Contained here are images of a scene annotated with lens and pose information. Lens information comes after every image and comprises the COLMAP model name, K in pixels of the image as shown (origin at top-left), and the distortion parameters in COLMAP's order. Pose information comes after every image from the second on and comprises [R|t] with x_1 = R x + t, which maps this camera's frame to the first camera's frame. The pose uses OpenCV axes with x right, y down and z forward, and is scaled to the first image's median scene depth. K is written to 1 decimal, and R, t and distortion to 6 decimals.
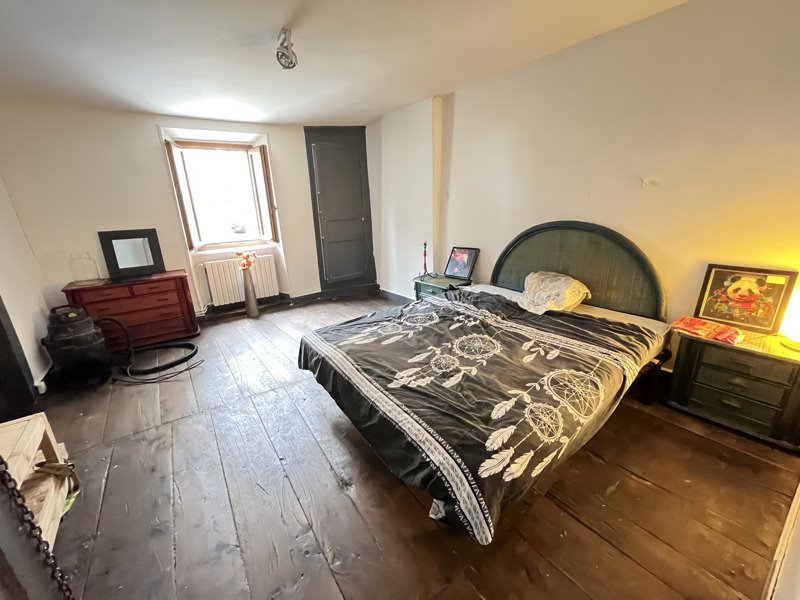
lens RADIAL K [[323.0, 0, 396.1], [0, 323.0, 298.9], [0, 0, 1]] dist [-0.002856, 0.000123]
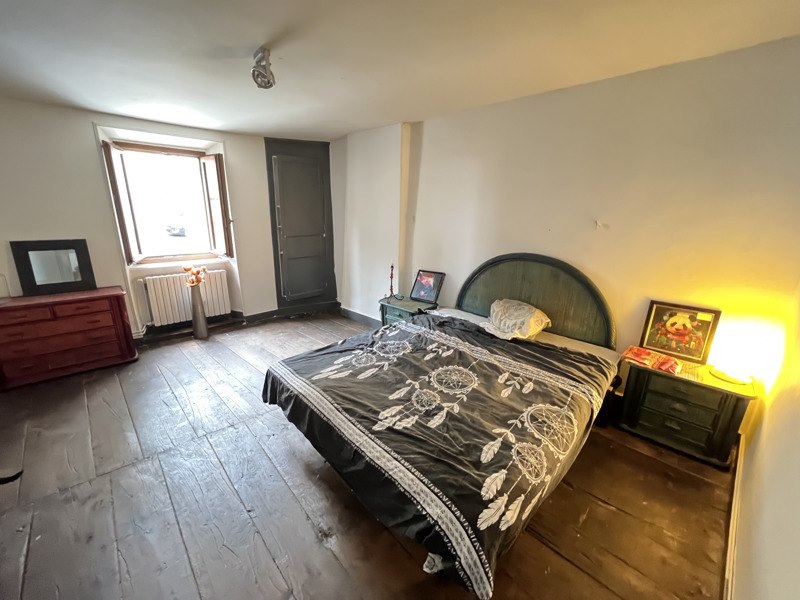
lens RADIAL K [[323.0, 0, 394.8], [0, 323.0, 297.3], [0, 0, 1]] dist [-0.002856, 0.000123]
pose [[0.987680, 0.013975, 0.155861, -0.095913], [-0.009736, 0.999562, -0.027929, -0.079114], [-0.156183, 0.026068, 0.987384, 0.022532]]
